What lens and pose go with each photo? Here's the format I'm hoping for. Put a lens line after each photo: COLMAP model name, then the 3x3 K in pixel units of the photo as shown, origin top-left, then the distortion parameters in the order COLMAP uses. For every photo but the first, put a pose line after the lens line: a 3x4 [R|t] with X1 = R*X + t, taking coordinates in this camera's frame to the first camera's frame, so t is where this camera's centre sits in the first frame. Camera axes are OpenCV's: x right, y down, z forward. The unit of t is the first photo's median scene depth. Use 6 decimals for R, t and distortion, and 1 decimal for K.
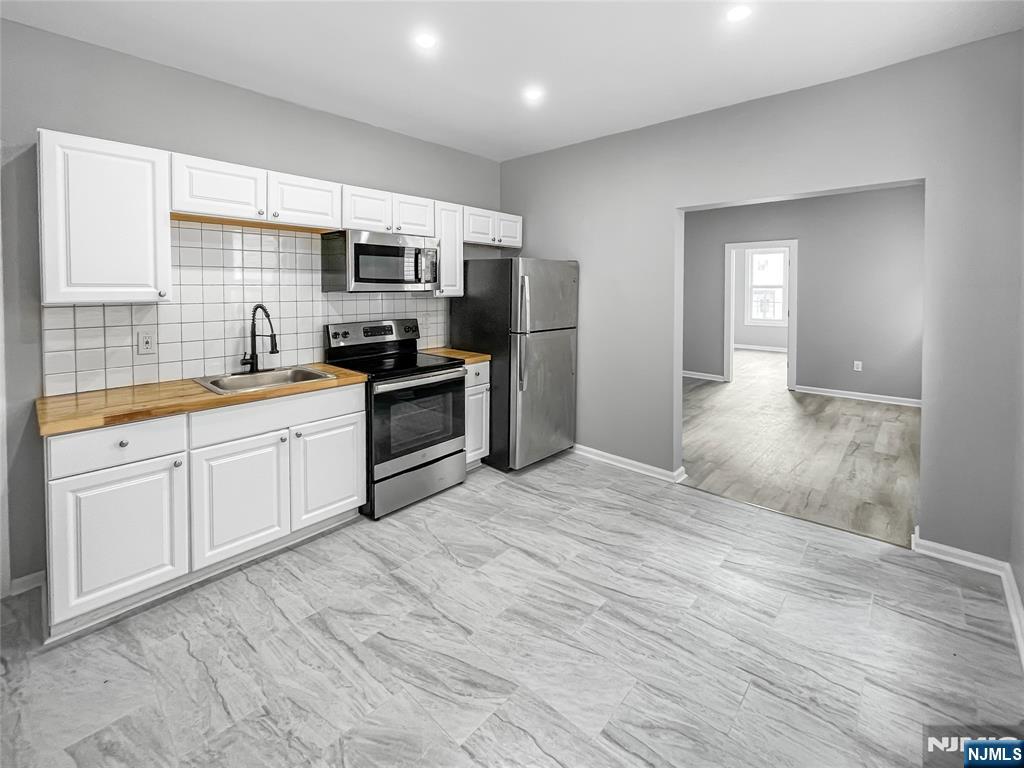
lens RADIAL K [[439.6, 0, 512.1], [0, 439.6, 358.4], [0, 0, 1]] dist [-0.001022, 0.001231]
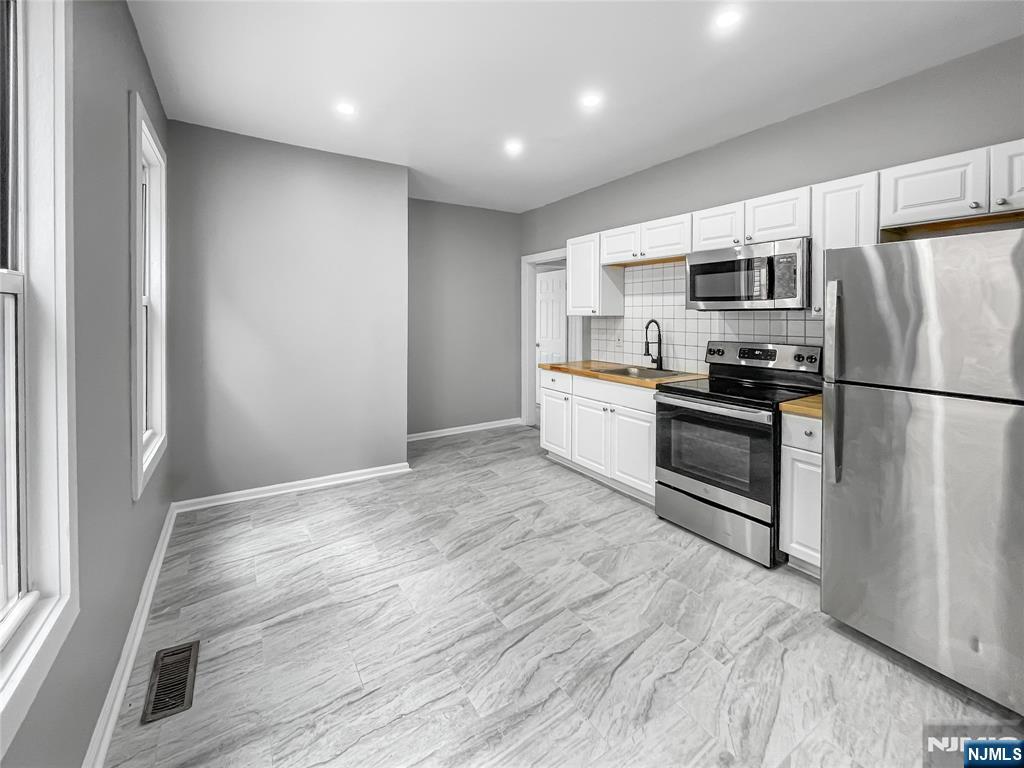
lens RADIAL K [[414.4, 0, 512.0], [0, 414.4, 384.0], [0, 0, 1]] dist [-0.000743, -0.000228]
pose [[-0.239209, 0.161947, -0.957367, 0.920265], [-0.152278, 0.967534, 0.201715, -0.140742], [0.958953, 0.194038, -0.206782, 1.011995]]
